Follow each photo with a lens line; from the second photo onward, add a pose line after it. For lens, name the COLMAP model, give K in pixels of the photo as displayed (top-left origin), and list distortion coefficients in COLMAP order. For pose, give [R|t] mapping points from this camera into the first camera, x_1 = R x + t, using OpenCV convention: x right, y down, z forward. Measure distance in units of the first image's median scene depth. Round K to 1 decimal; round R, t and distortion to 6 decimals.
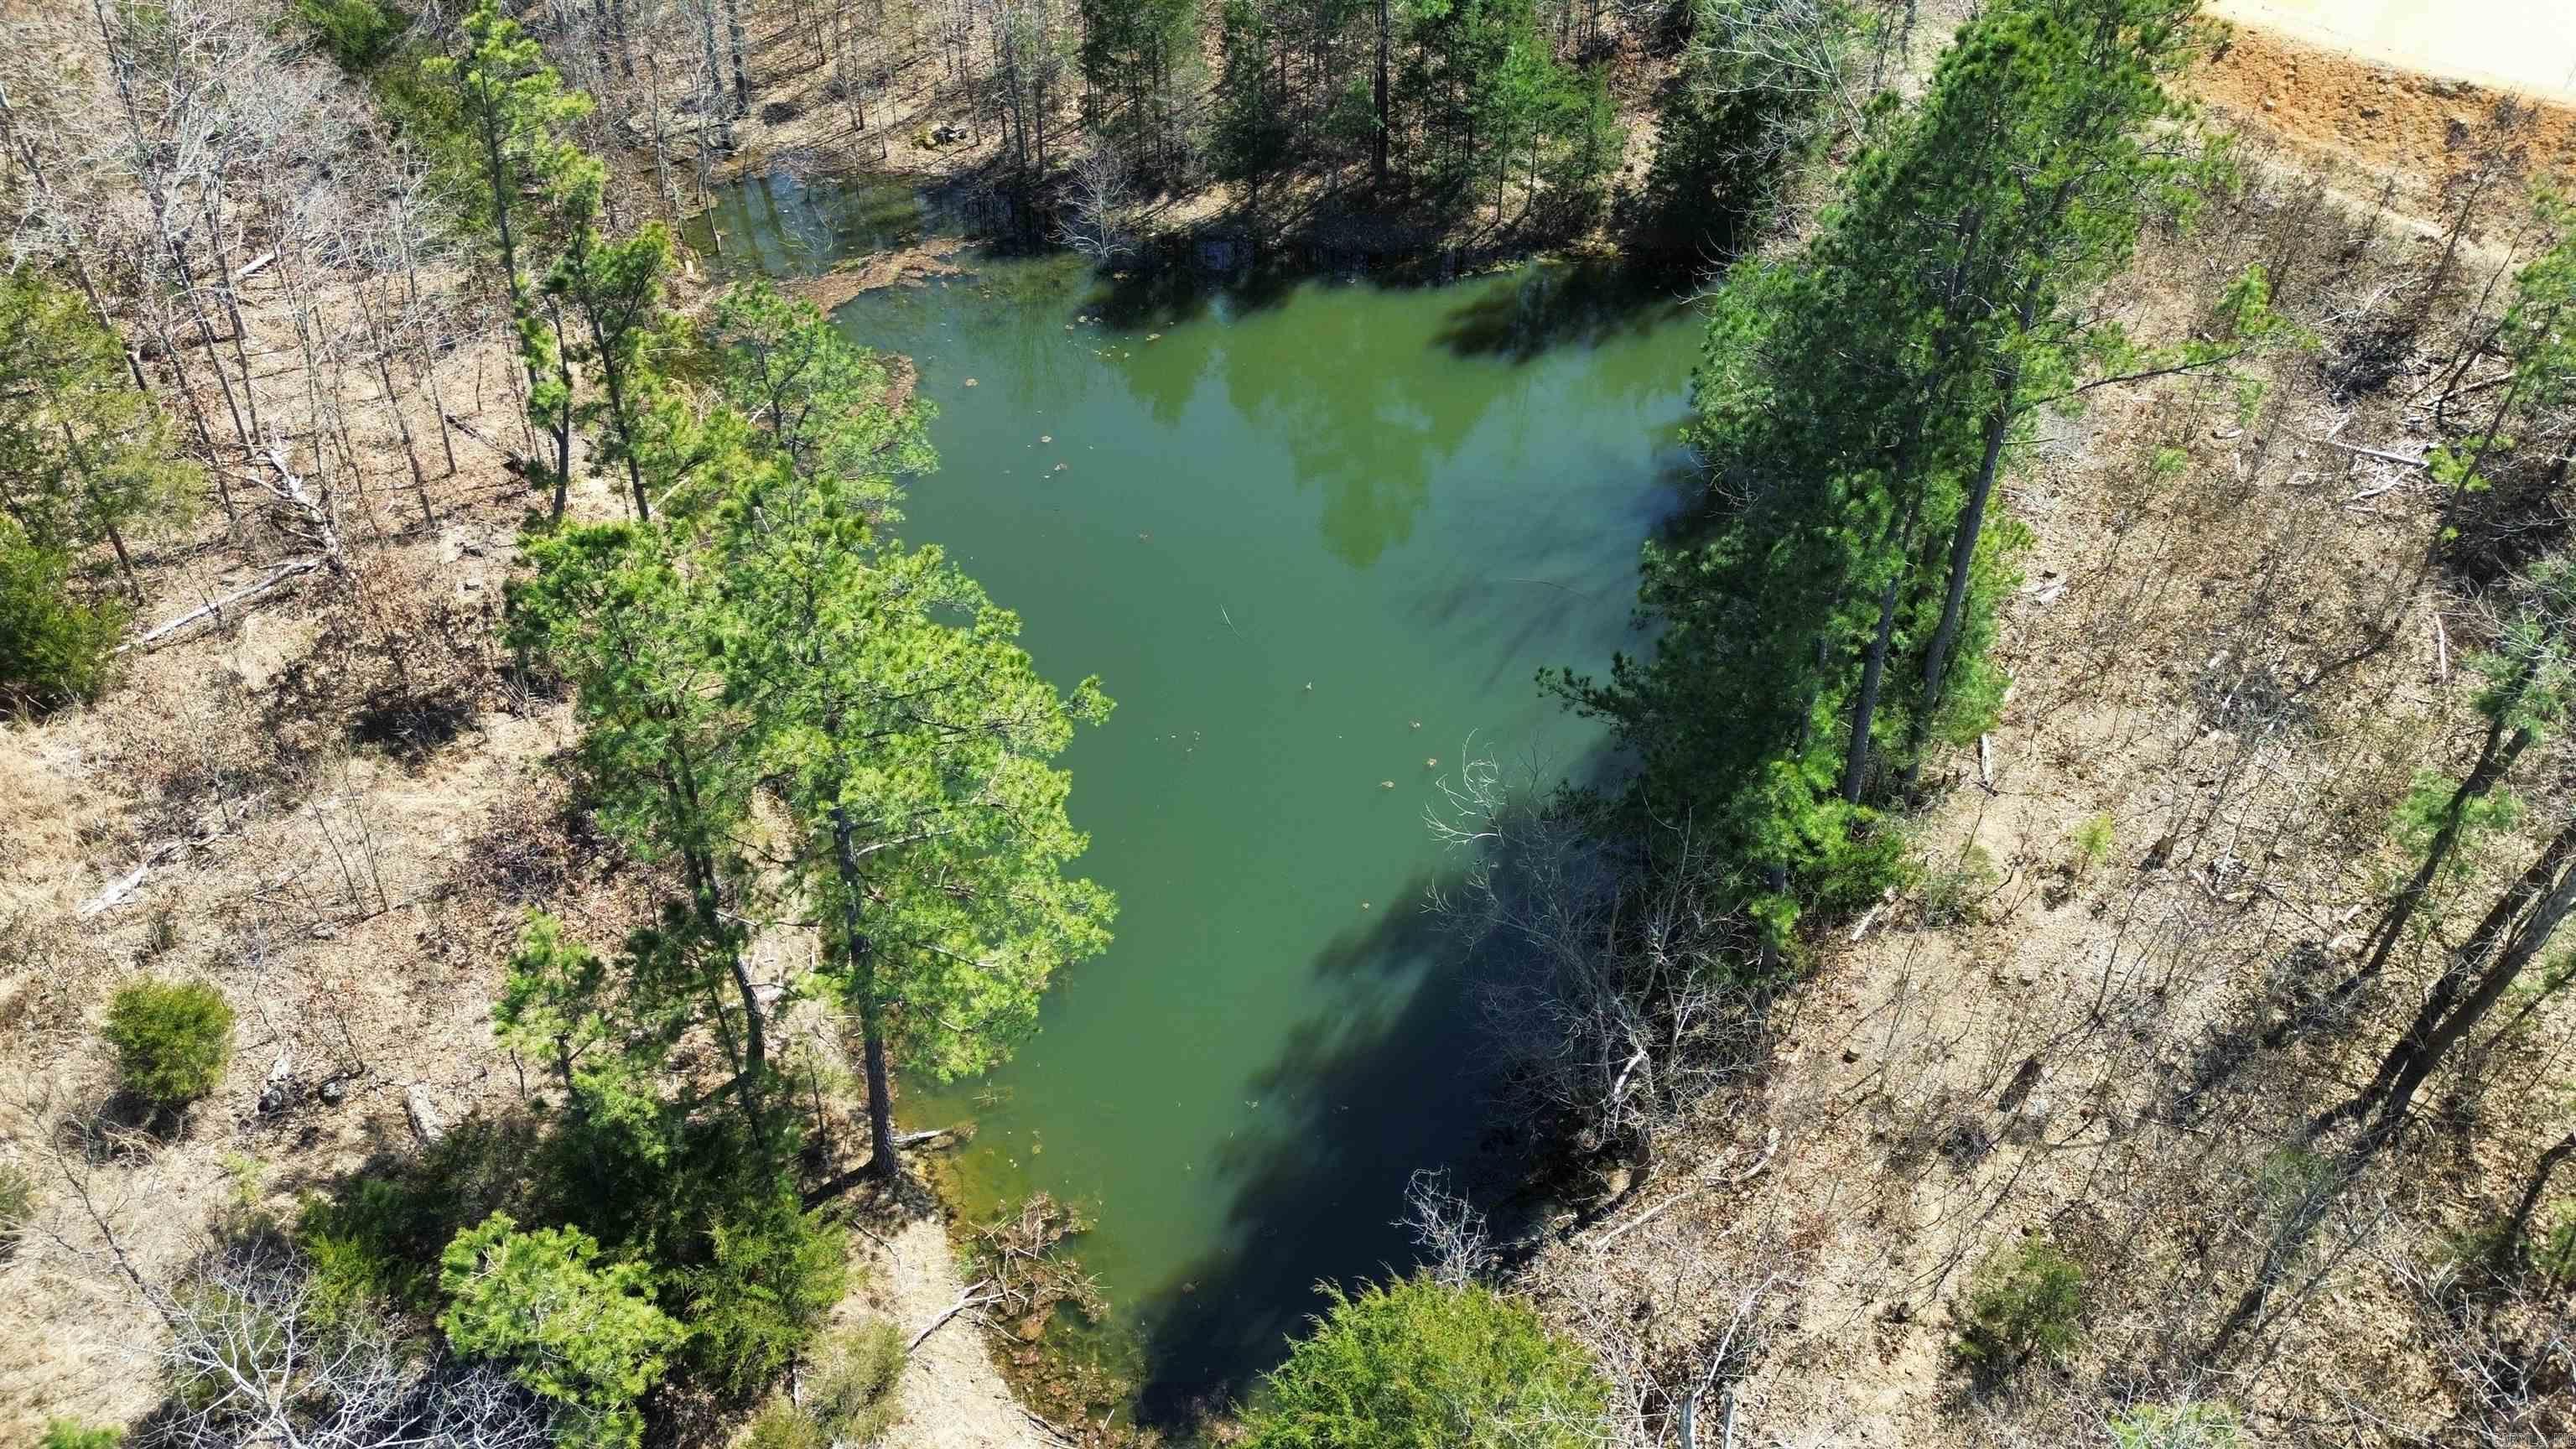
lens RADIAL K [[1875.4, 0, 1311.5], [0, 1875.4, 711.0], [0, 0, 1]] dist [0.040825, -0.044000]
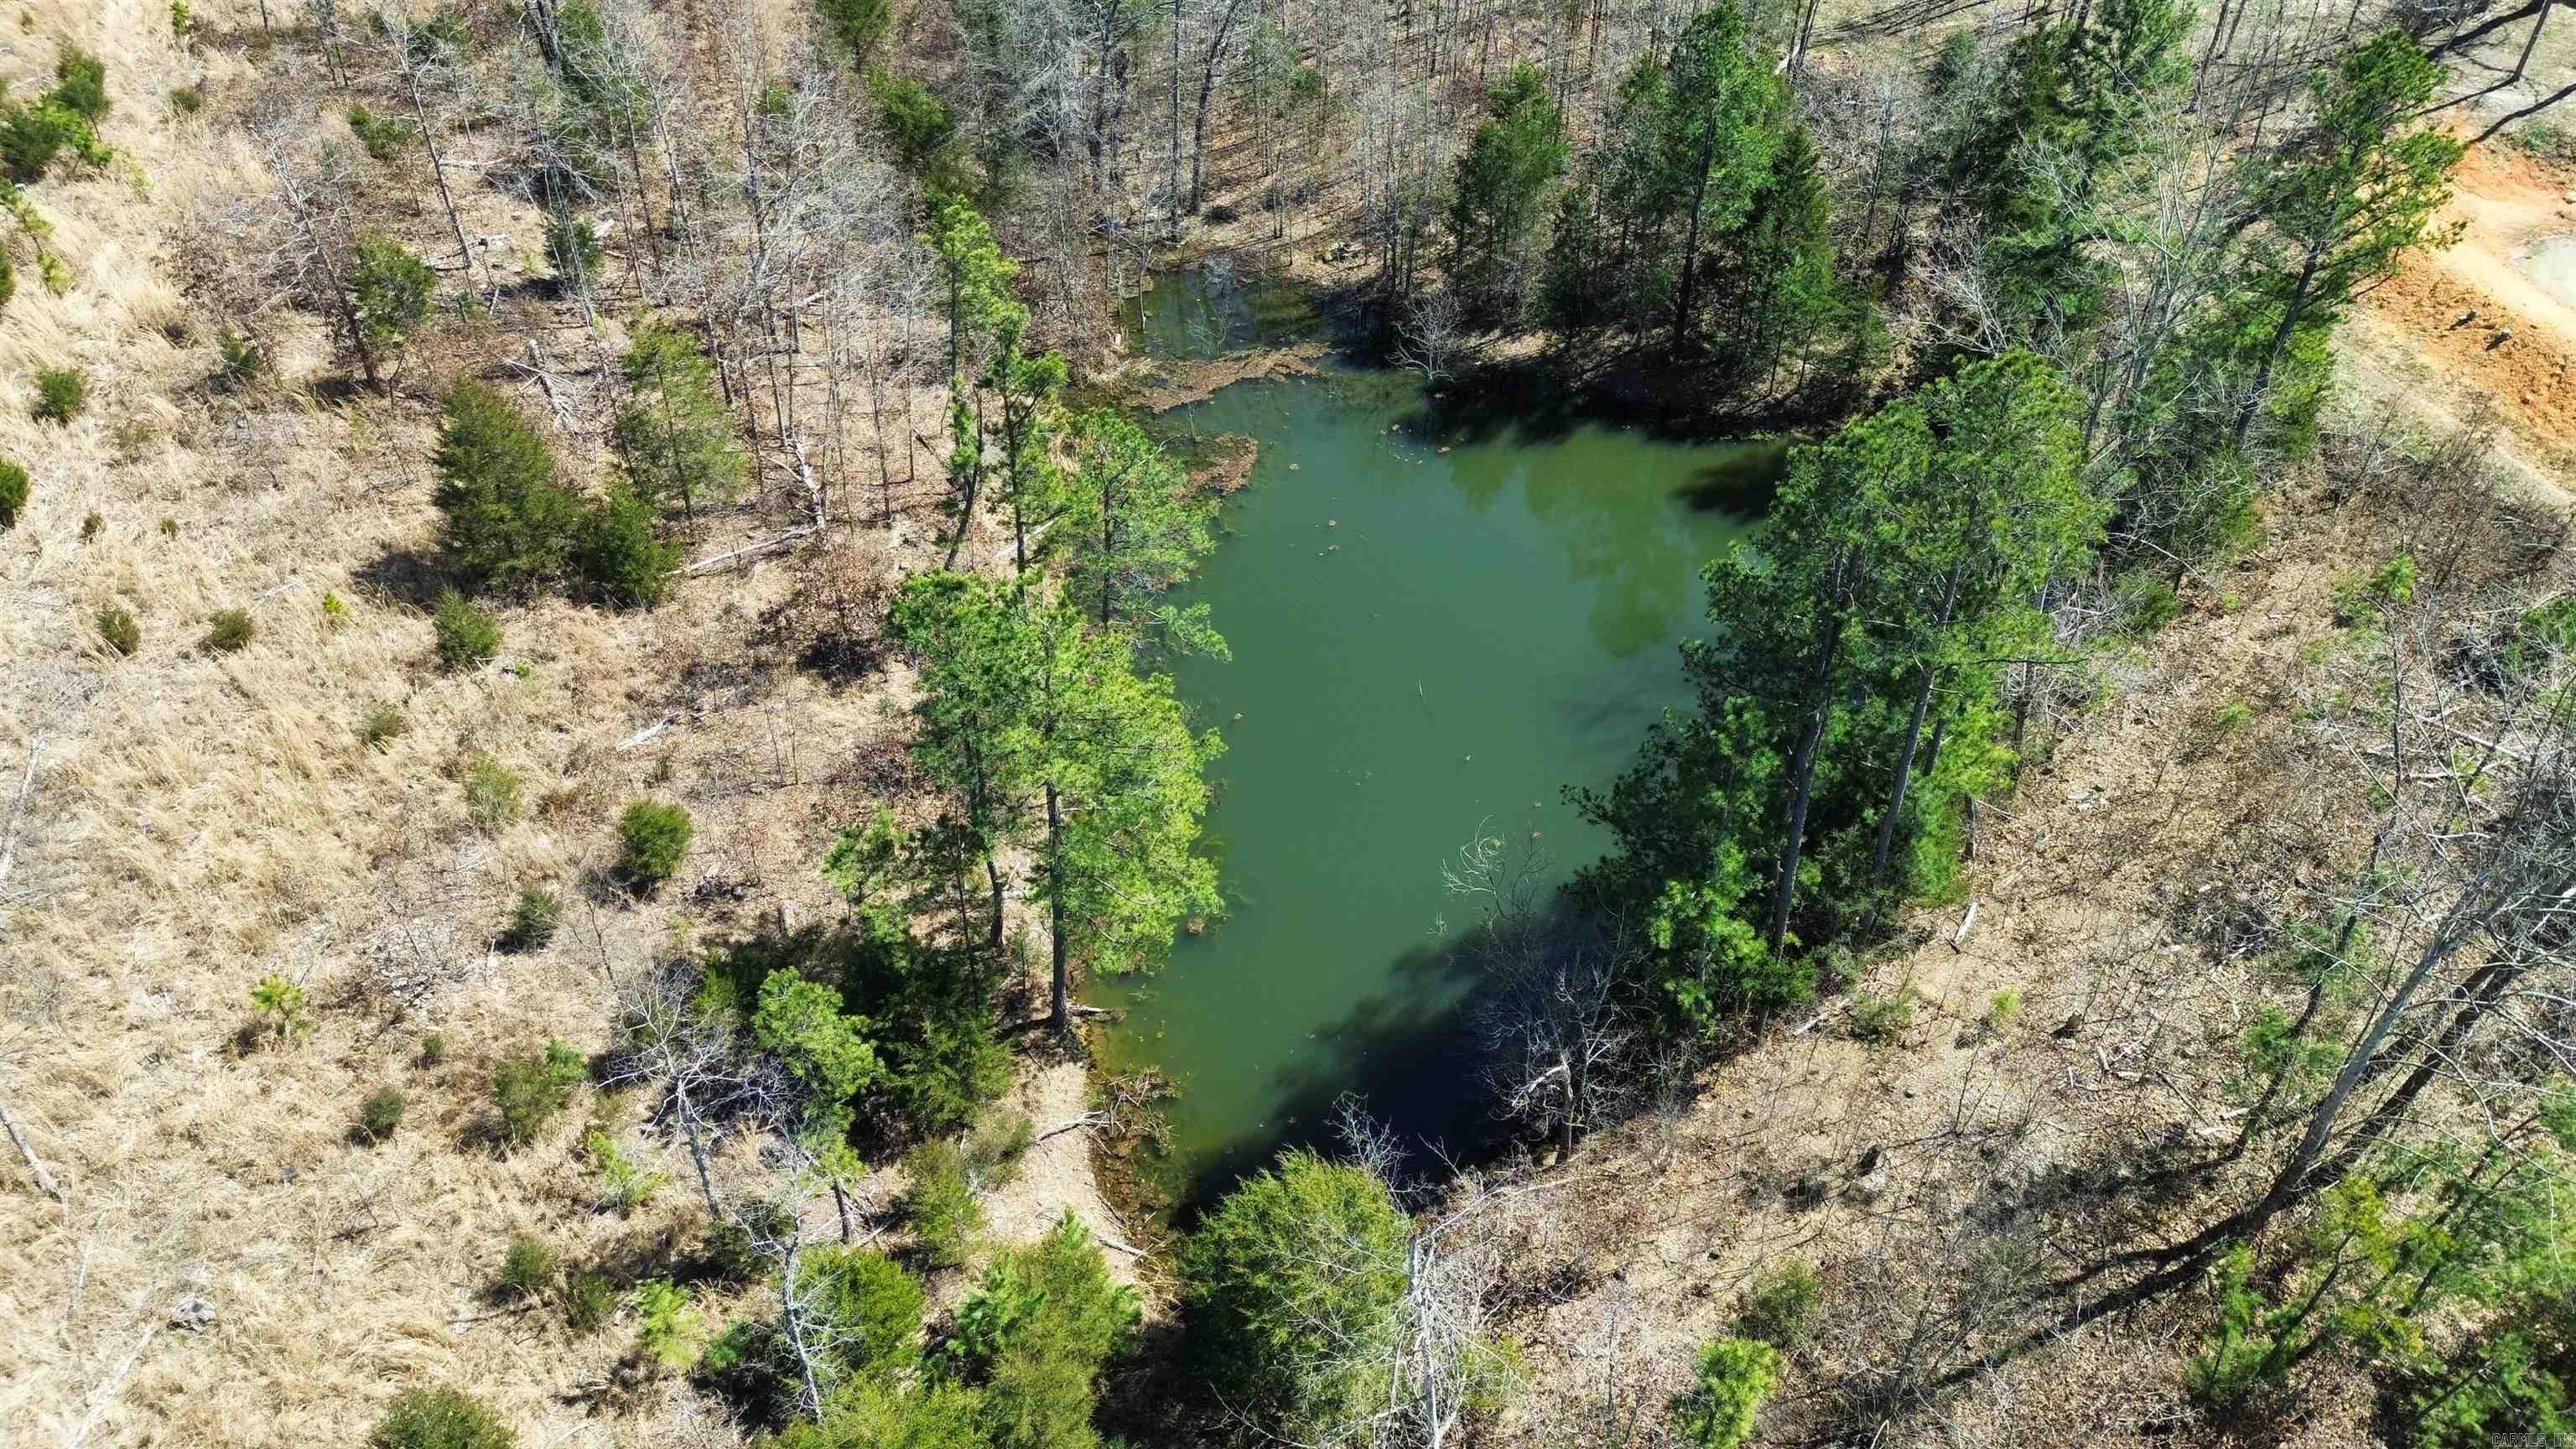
lens RADIAL K [[1875.4, 0, 1282.9], [0, 1875.4, 725.7], [0, 0, 1]] dist [0.040825, -0.044000]
pose [[0.951537, 0.195295, -0.237563, 0.215090], [-0.194123, 0.980562, 0.028557, -0.055210], [0.238522, 0.018943, 0.970952, -0.344763]]
